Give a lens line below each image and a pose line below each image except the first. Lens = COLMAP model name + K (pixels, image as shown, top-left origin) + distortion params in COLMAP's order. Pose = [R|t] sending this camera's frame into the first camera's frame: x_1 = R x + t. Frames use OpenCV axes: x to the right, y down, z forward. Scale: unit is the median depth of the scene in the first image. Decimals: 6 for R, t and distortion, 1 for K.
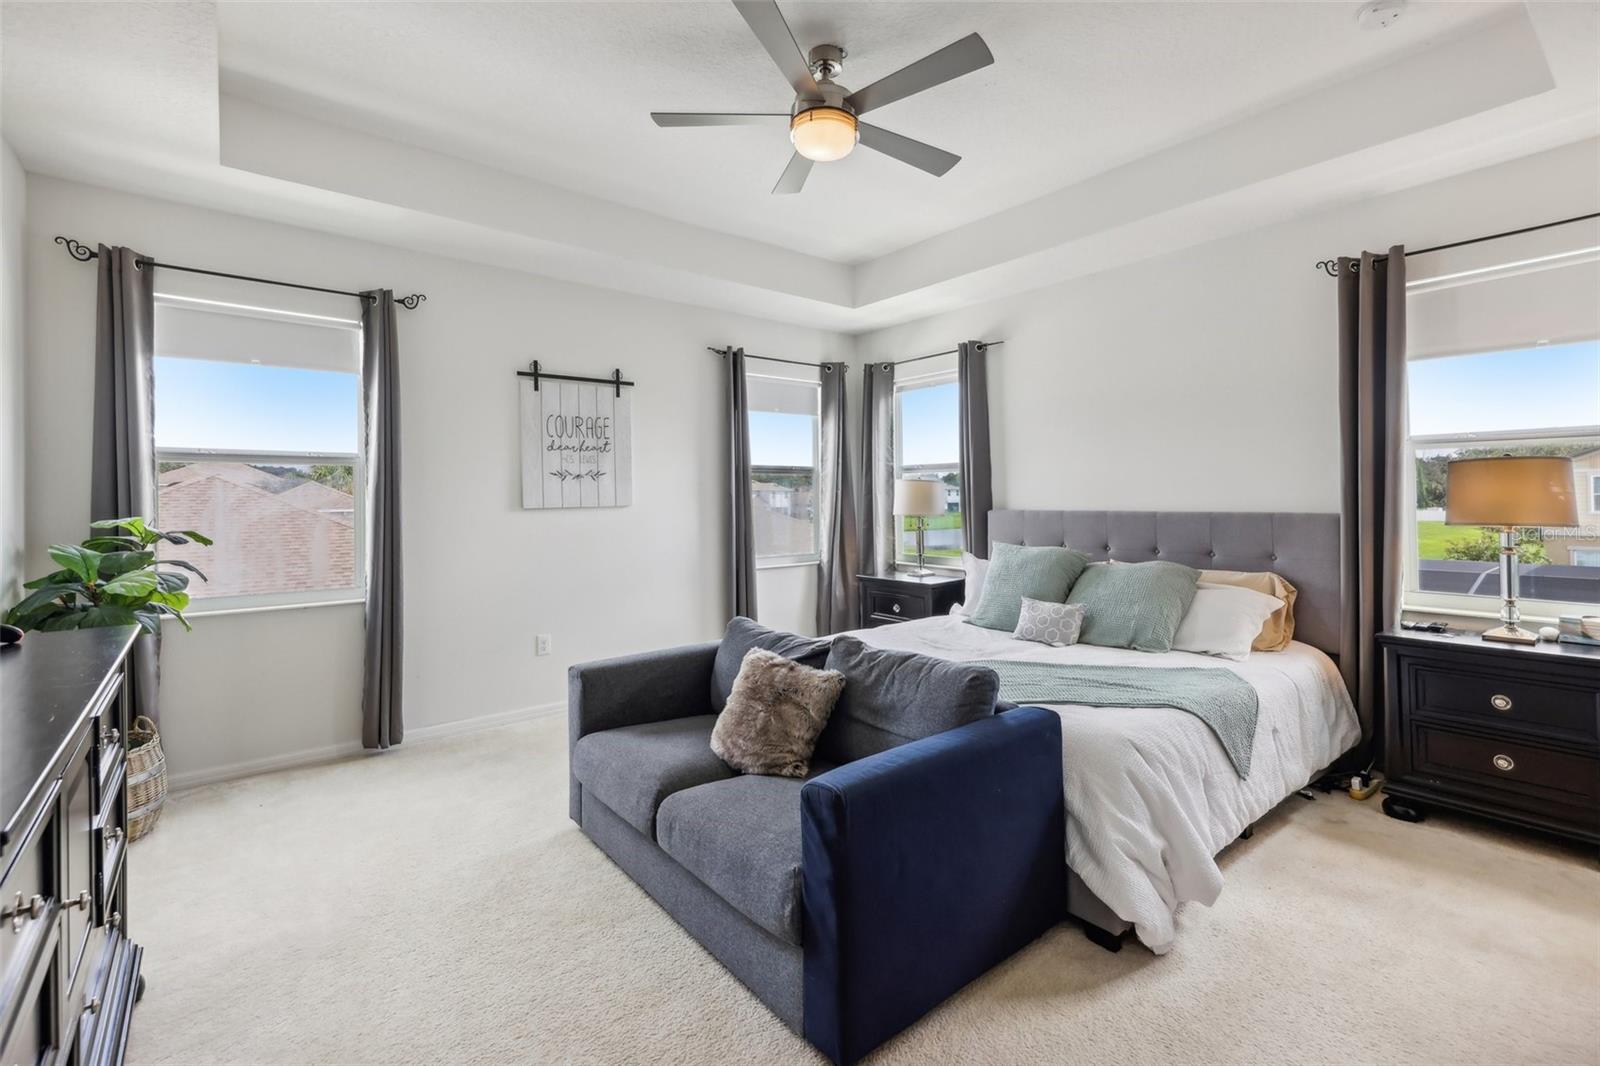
lens RADIAL K [[683.7, 0, 792.6], [0, 683.7, 502.0], [0, 0, 1]] dist [0.016454, 0.000084]
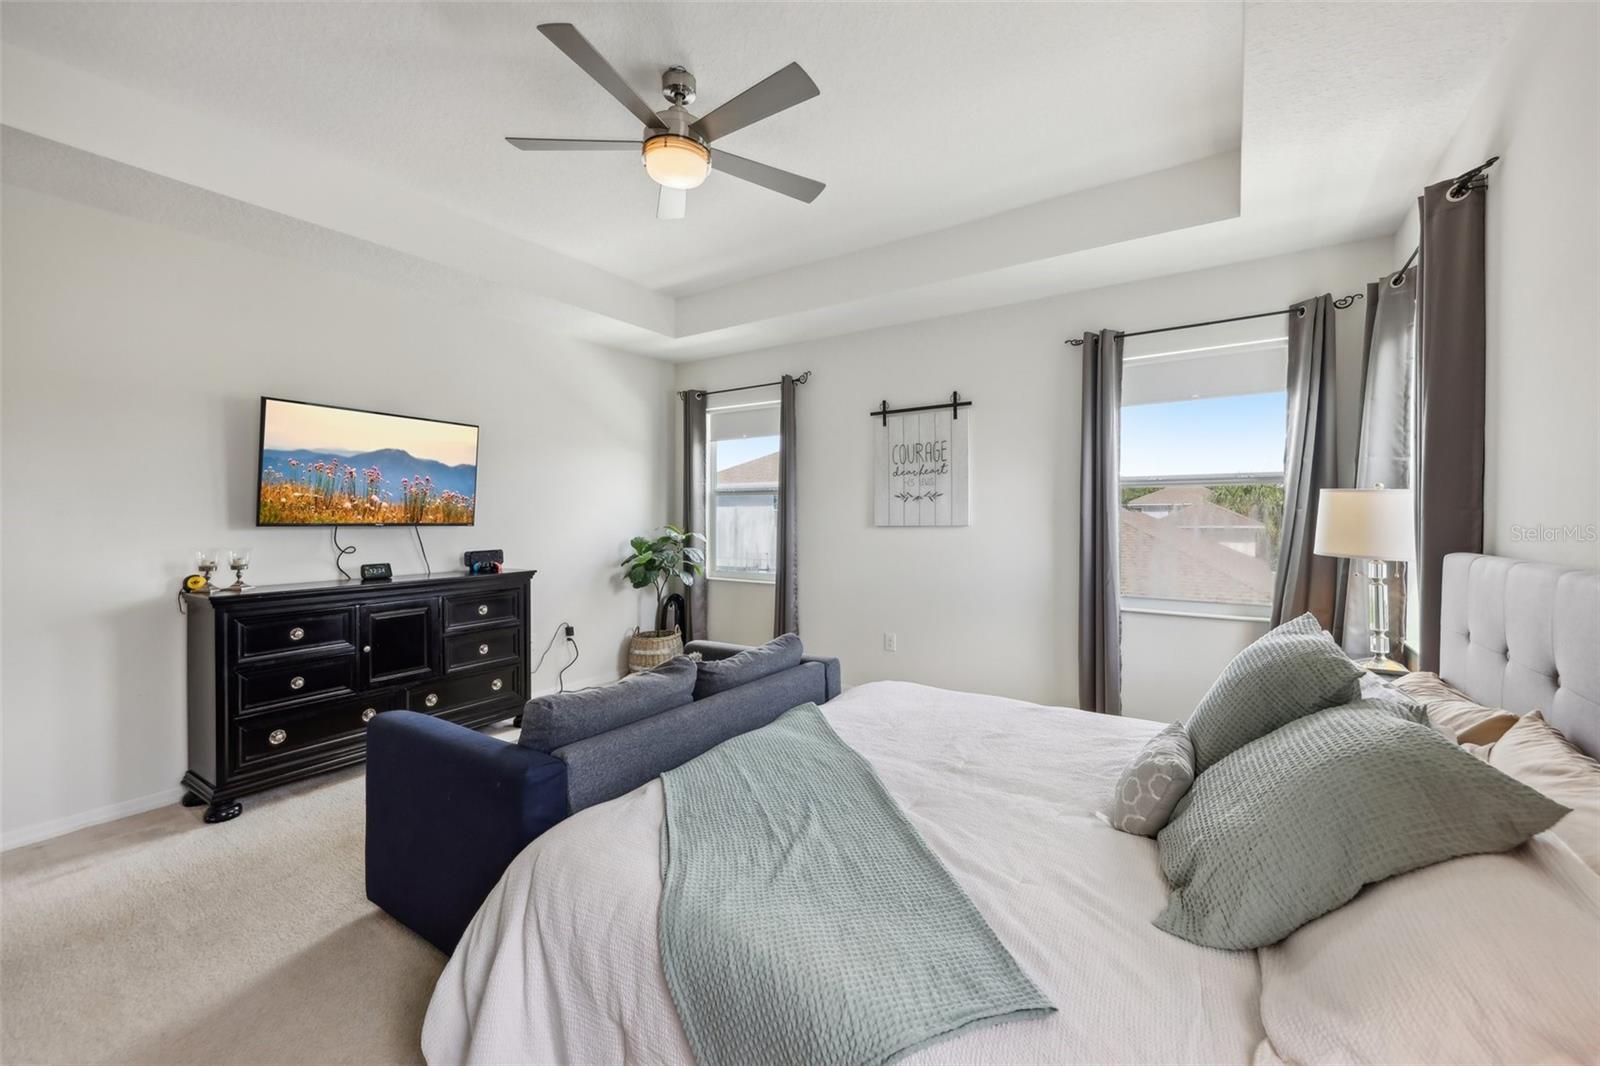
lens RADIAL K [[658.9, 0, 800.0], [0, 658.9, 533.0], [0, 0, 1]] dist [0.000975, 0.000157]
pose [[0.289515, 0.030463, -0.956689, 0.628735], [-0.013686, 0.999523, 0.027685, -0.007507], [0.957076, 0.005078, 0.289794, 0.498965]]
